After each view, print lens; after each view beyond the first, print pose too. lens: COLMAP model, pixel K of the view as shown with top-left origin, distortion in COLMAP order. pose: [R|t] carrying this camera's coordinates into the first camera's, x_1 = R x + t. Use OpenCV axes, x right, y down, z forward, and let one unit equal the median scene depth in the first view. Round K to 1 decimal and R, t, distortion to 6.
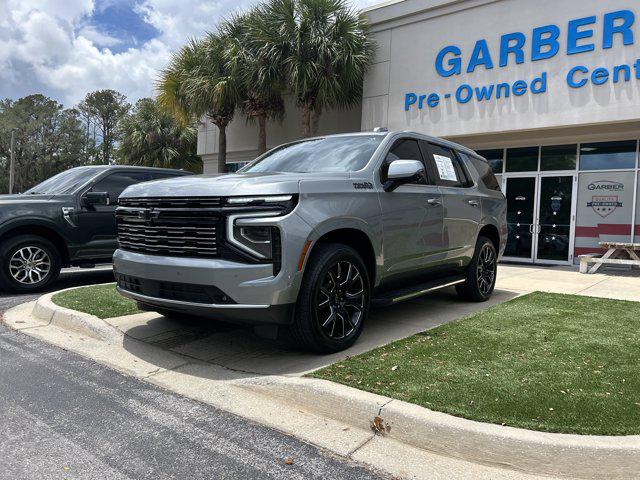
lens RADIAL K [[483.3, 0, 324.6], [0, 483.3, 237.7], [0, 0, 1]] dist [0.042926, -0.042333]
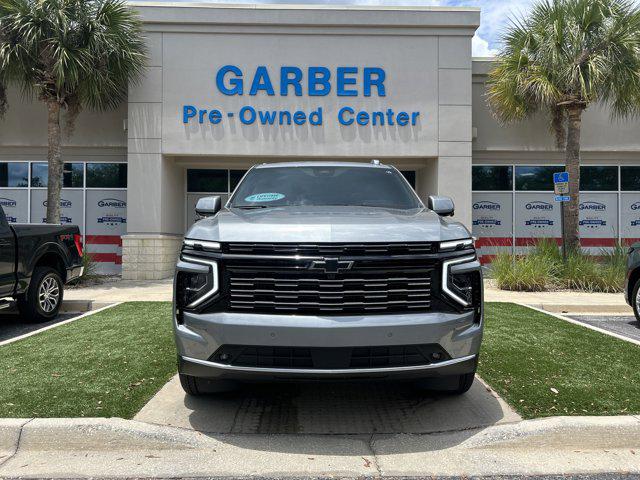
lens RADIAL K [[483.3, 0, 323.5], [0, 483.3, 241.1], [0, 0, 1]] dist [0.042926, -0.042333]
pose [[0.778346, -0.030458, 0.627096, -0.274154], [0.039548, 0.999218, -0.000554, -0.027535], [-0.626589, 0.025231, 0.778942, 0.127207]]
